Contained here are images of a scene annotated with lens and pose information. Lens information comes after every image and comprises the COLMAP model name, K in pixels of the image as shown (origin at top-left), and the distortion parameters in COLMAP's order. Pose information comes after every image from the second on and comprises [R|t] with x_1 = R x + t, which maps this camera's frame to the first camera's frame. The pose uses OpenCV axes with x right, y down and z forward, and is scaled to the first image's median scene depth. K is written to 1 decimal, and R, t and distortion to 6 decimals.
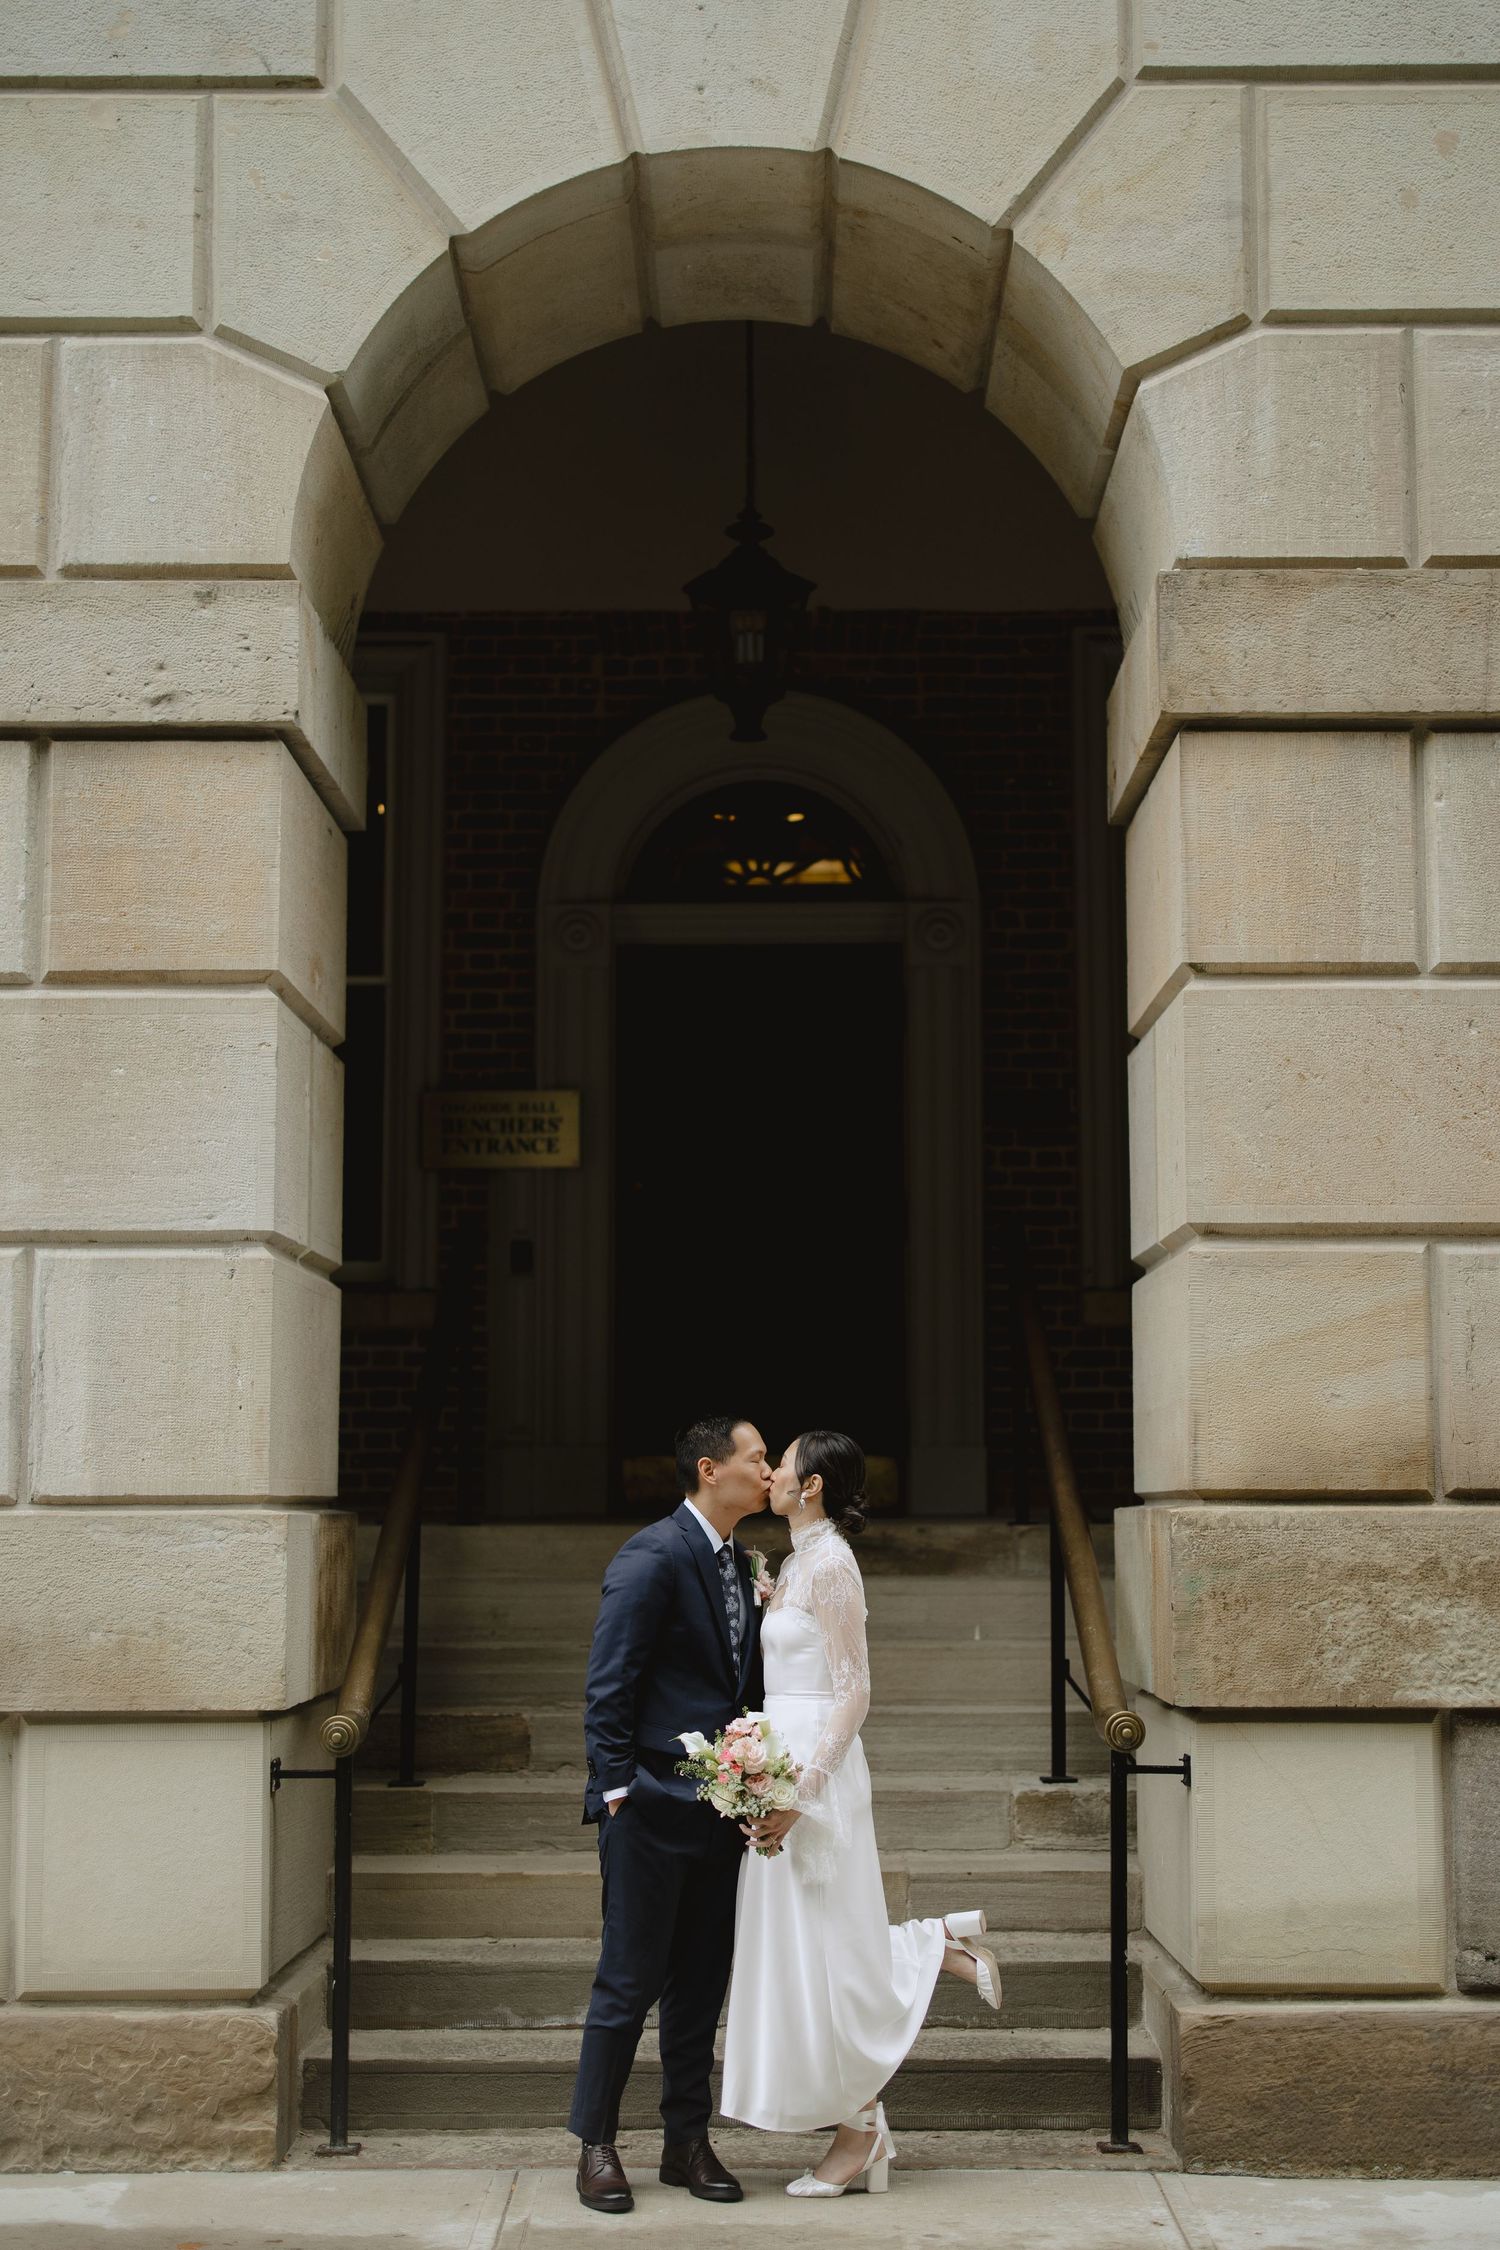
lens RADIAL K [[3117.2, 0, 744.1], [0, 3117.2, 1130.9], [0, 0, 1]] dist [0.047631, 0.000000]
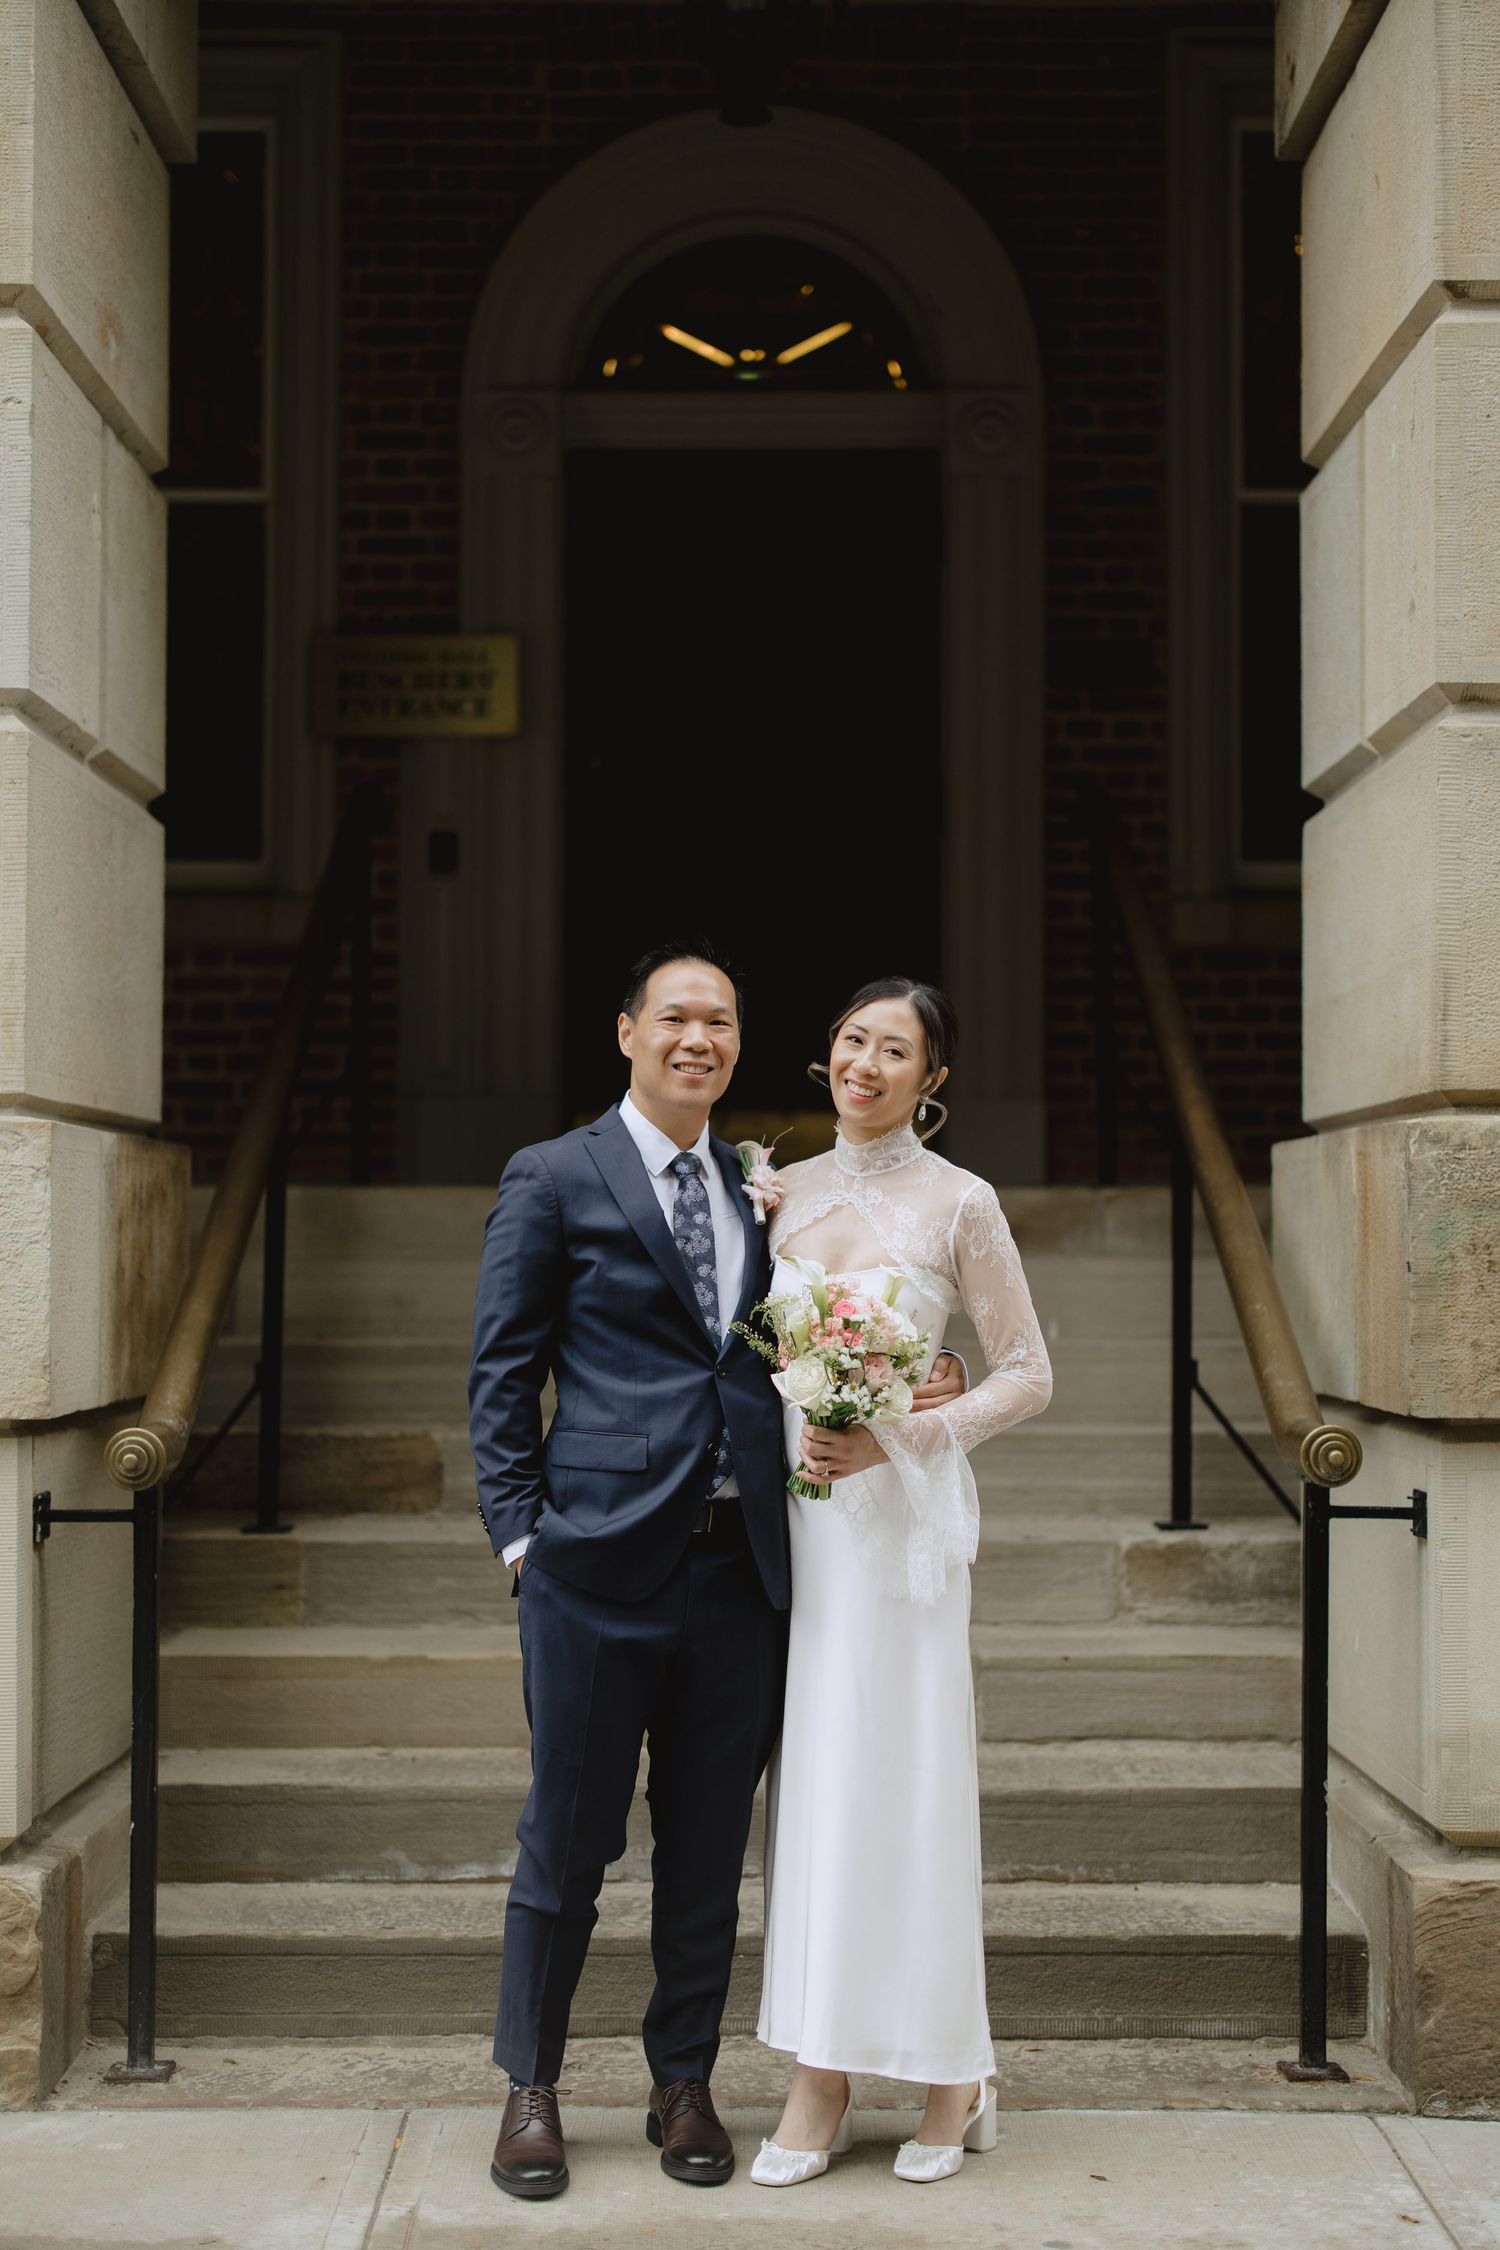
lens RADIAL K [[2807.8, 0, 707.1], [0, 2807.8, 1125.9], [0, 0, 1]] dist [0.034428, 0.000000]
pose [[0.999986, 0.003184, 0.004156, -0.011834], [-0.003450, 0.997832, 0.065729, 0.082712], [-0.003937, -0.065742, 0.997829, 0.405116]]
